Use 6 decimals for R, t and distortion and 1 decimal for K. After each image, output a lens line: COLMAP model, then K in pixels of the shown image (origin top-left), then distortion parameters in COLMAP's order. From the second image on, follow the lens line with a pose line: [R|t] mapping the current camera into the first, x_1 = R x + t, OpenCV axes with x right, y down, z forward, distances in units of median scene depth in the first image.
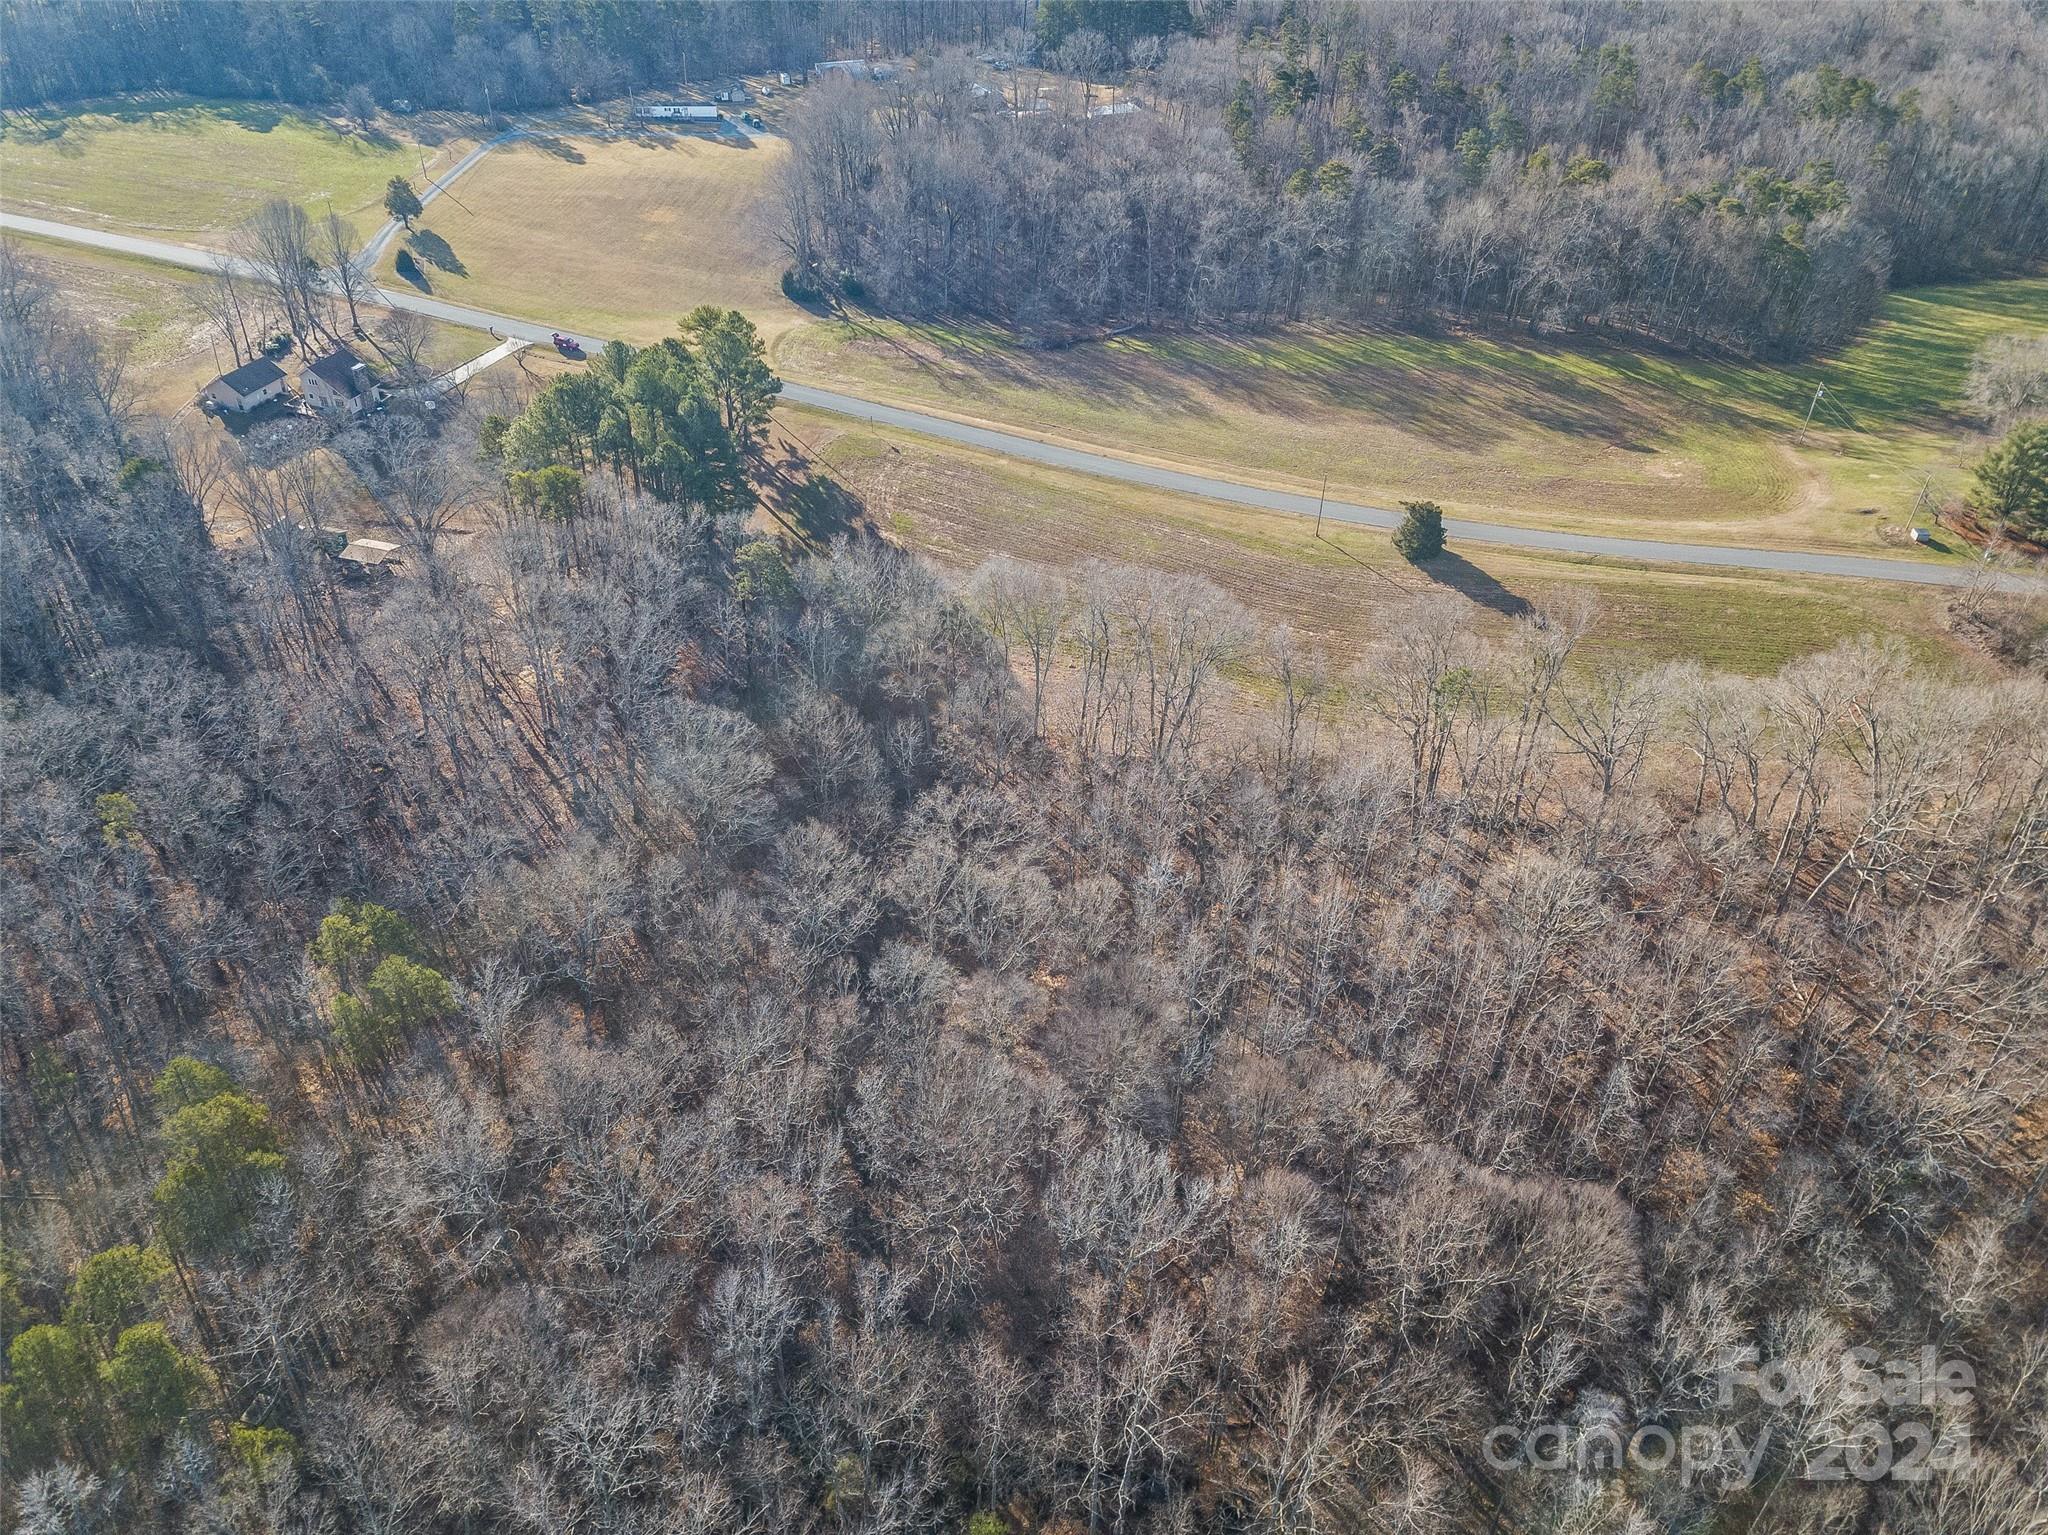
lens RADIAL K [[1547.1, 0, 1017.1], [0, 1547.1, 769.6], [0, 0, 1]] dist [0.033458, 0.000131]
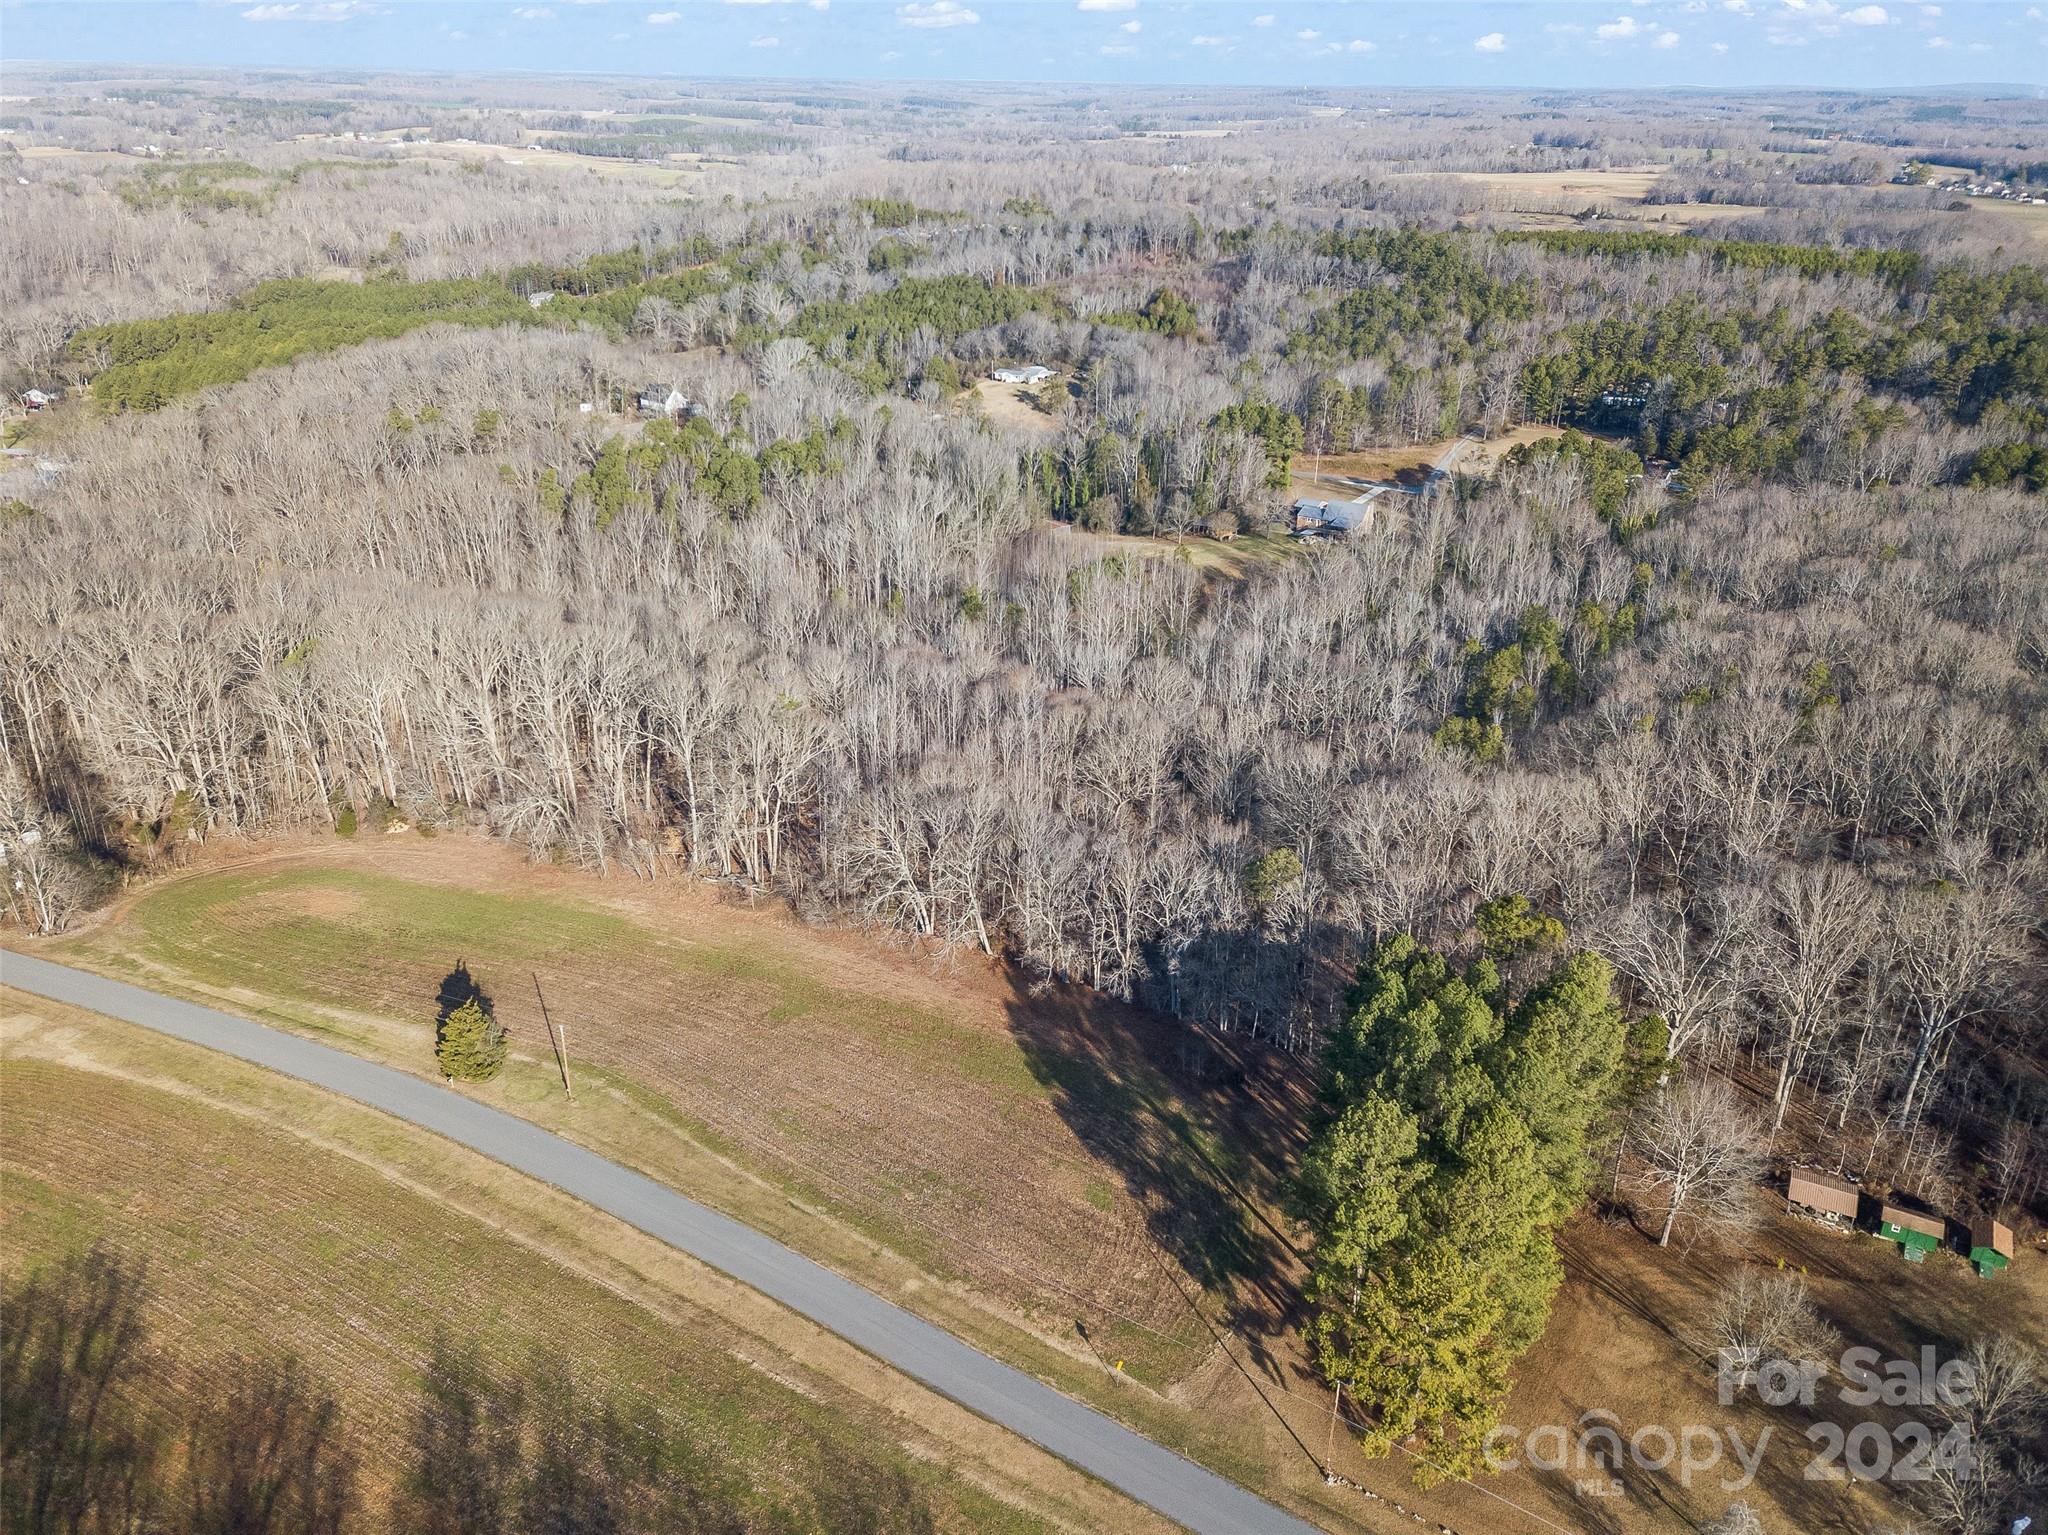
lens RADIAL K [[1547.1, 0, 1017.1], [0, 1547.1, 769.6], [0, 0, 1]] dist [0.033458, 0.000131]
pose [[-0.964380, -0.145056, 0.221203, -0.155610], [0.121770, 0.498918, 0.858052, -0.818097], [-0.234828, 0.854424, -0.463483, 1.101458]]
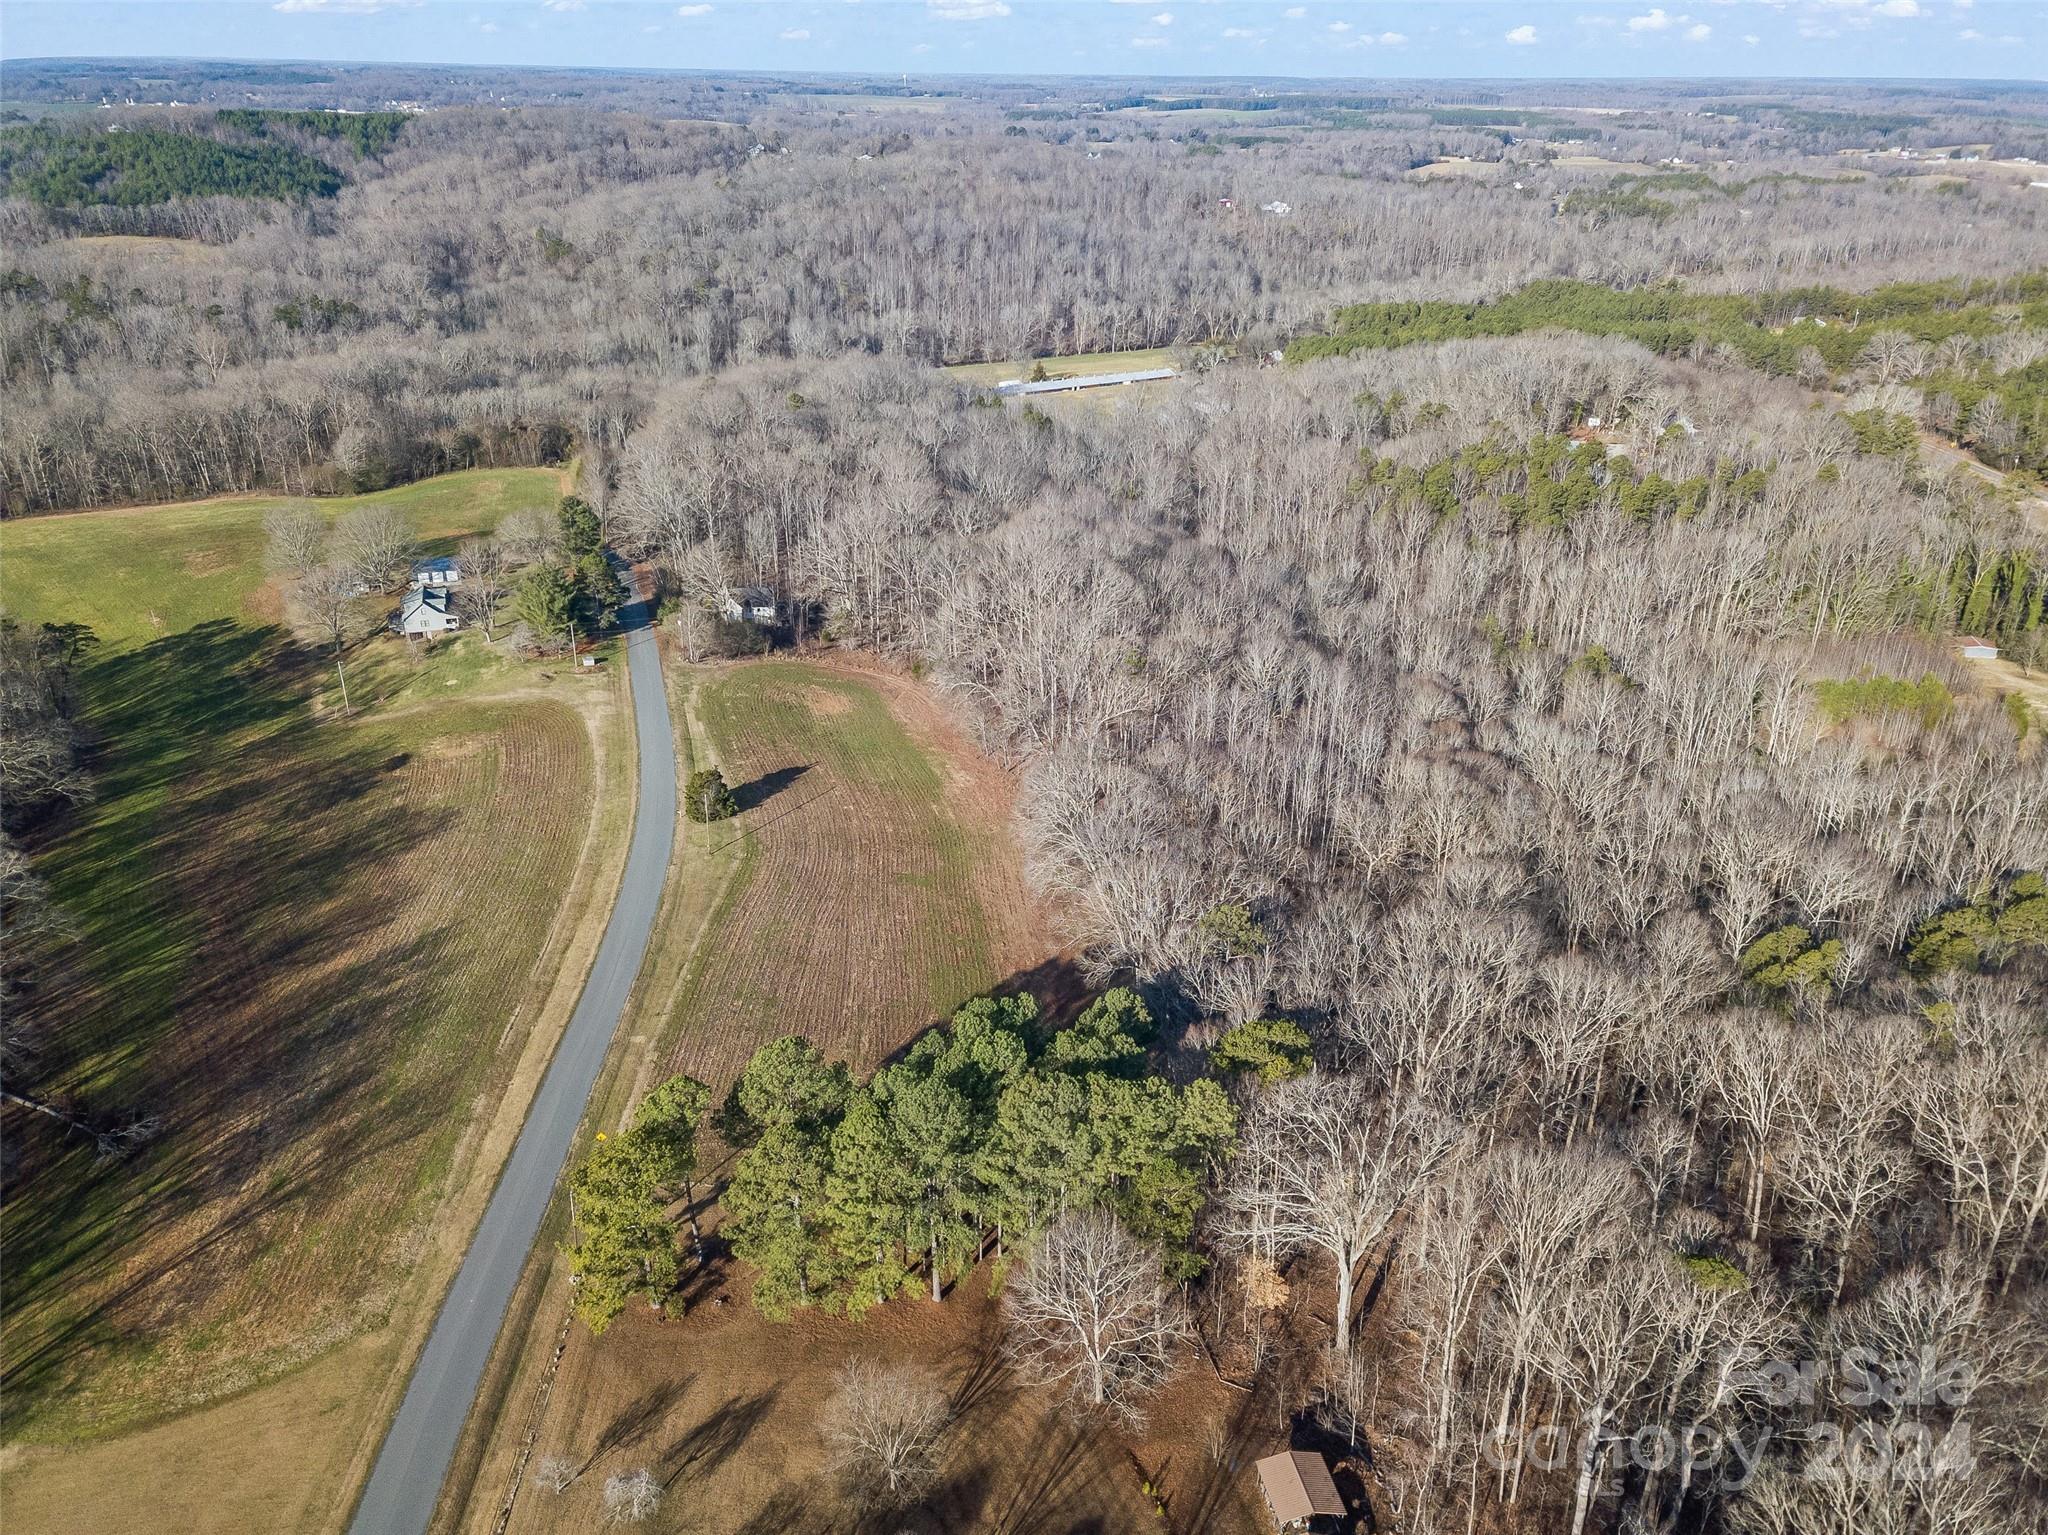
lens RADIAL K [[1547.1, 0, 1017.1], [0, 1547.1, 769.6], [0, 0, 1]] dist [0.033458, 0.000131]
pose [[-0.390760, -0.407447, 0.825405, -0.661128], [0.532911, 0.631005, 0.563773, -0.615034], [-0.750542, 0.660167, -0.029439, 0.796138]]
